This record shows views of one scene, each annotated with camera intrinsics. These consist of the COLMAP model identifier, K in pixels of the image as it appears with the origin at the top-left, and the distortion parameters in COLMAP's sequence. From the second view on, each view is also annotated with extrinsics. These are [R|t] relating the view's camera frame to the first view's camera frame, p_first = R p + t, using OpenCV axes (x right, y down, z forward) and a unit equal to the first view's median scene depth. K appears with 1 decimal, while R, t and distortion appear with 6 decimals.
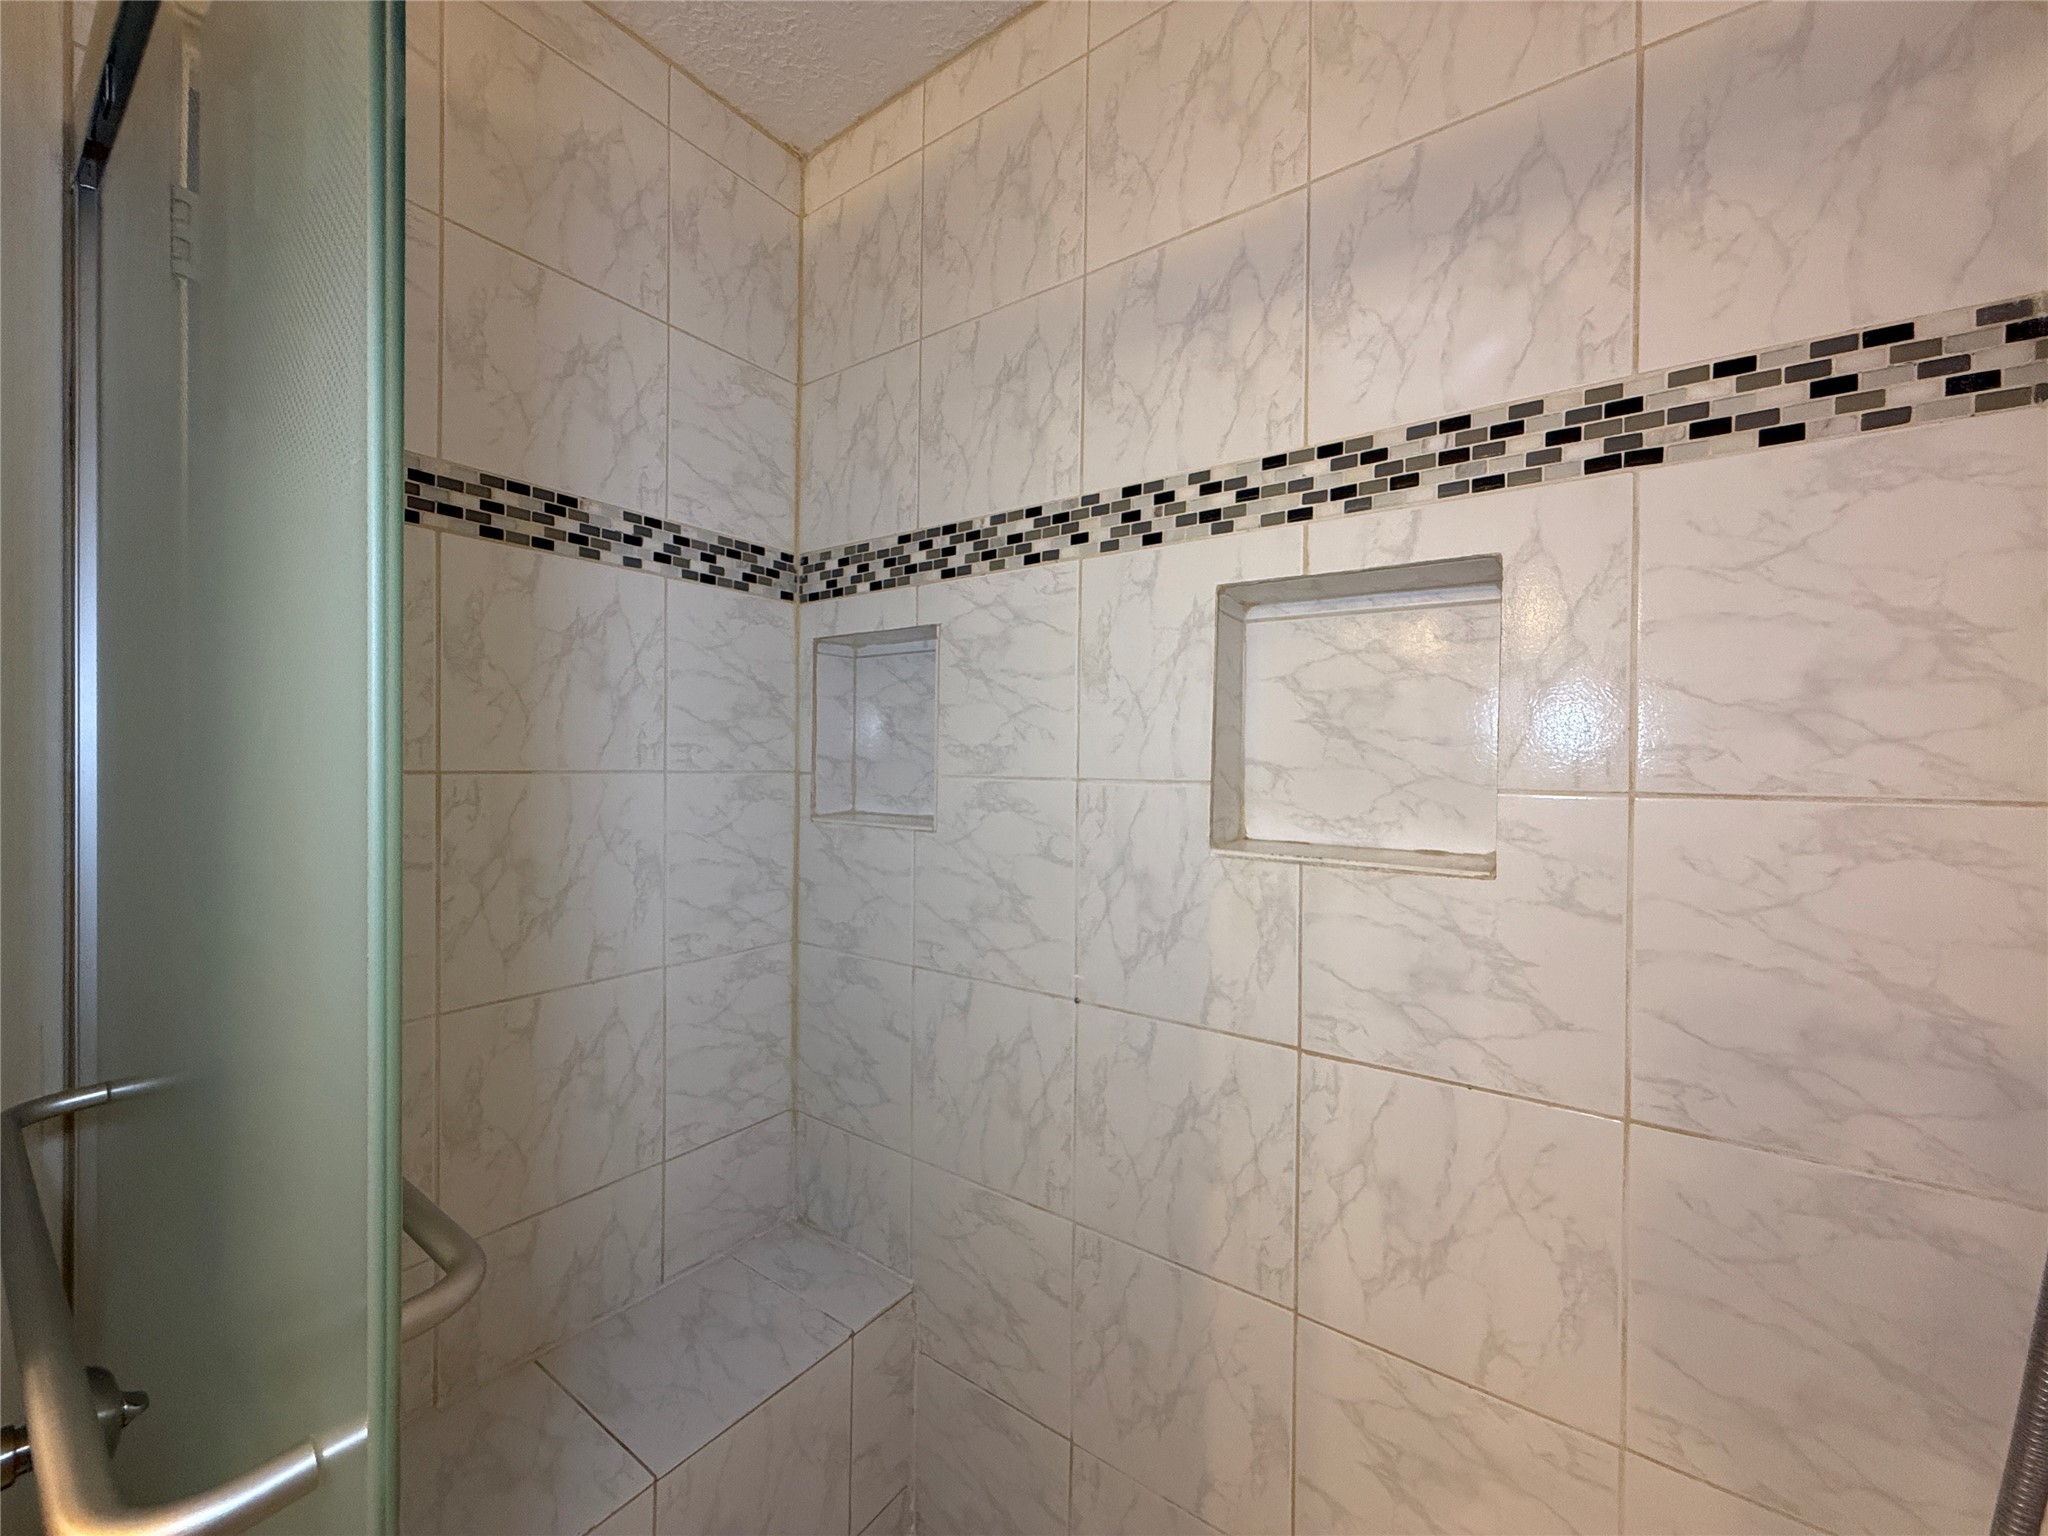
lens RADIAL K [[814.1, 0, 1019.8], [0, 814.1, 762.4], [0, 0, 1]] dist [0.001143, 0.000095]
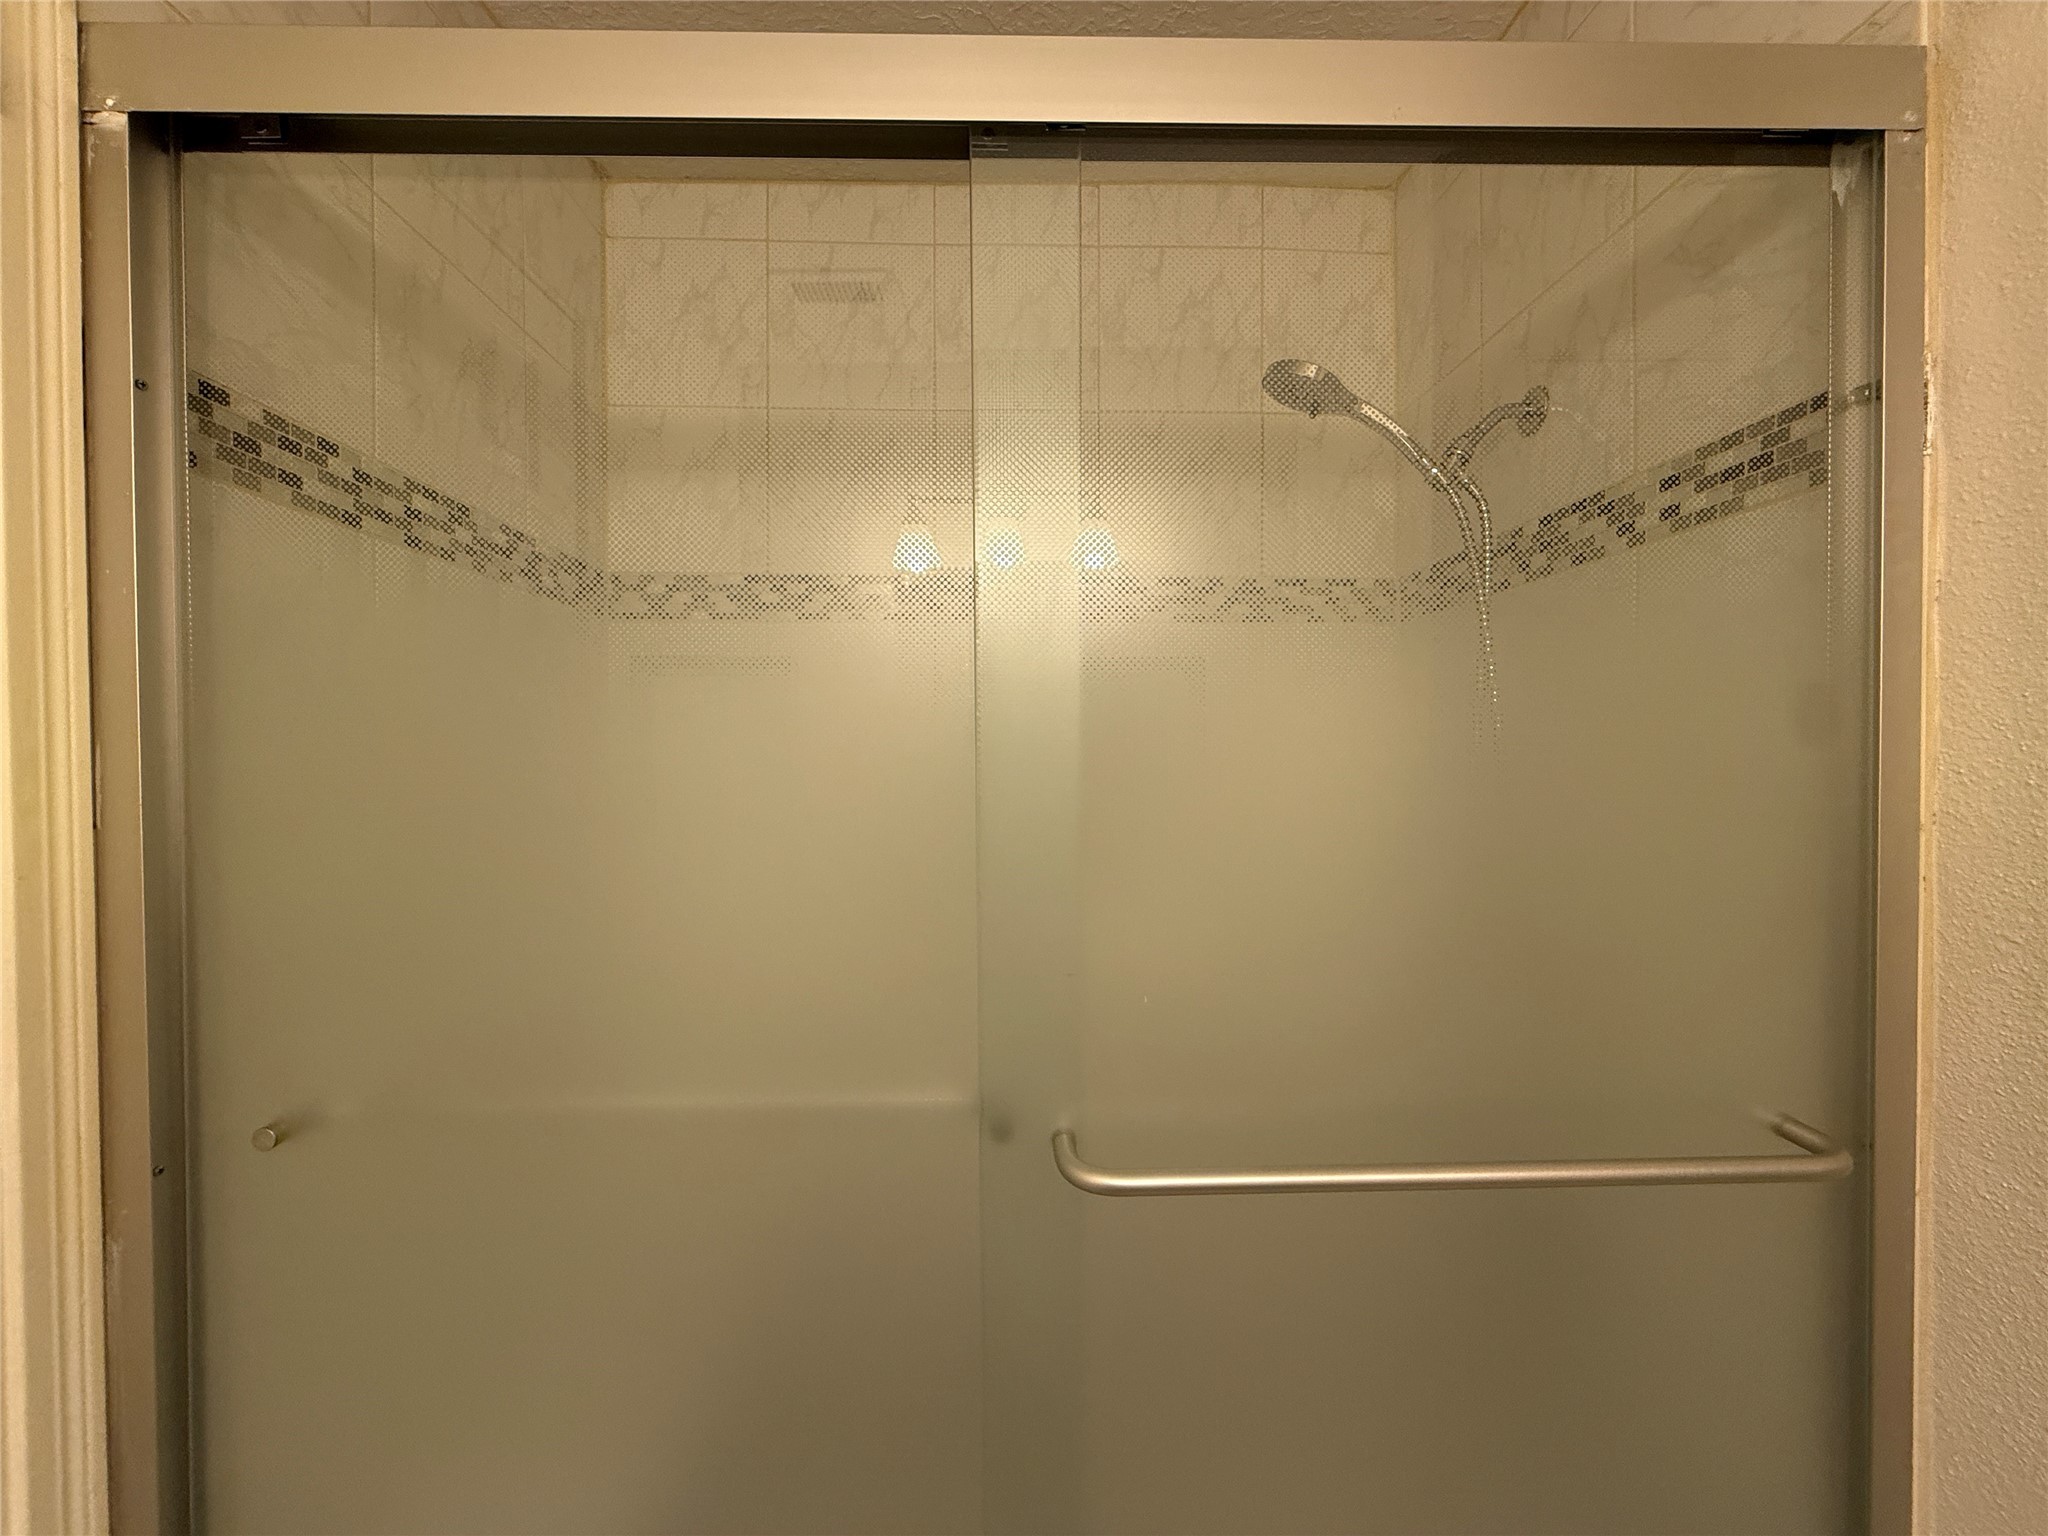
lens RADIAL K [[814.1, 0, 1031.8], [0, 814.1, 767.2], [0, 0, 1]] dist [0.001143, 0.000095]
pose [[0.790967, -0.015998, 0.611650, -0.616056], [0.010142, 0.999864, 0.013037, -0.027203], [-0.611775, -0.004108, 0.791021, -0.156385]]
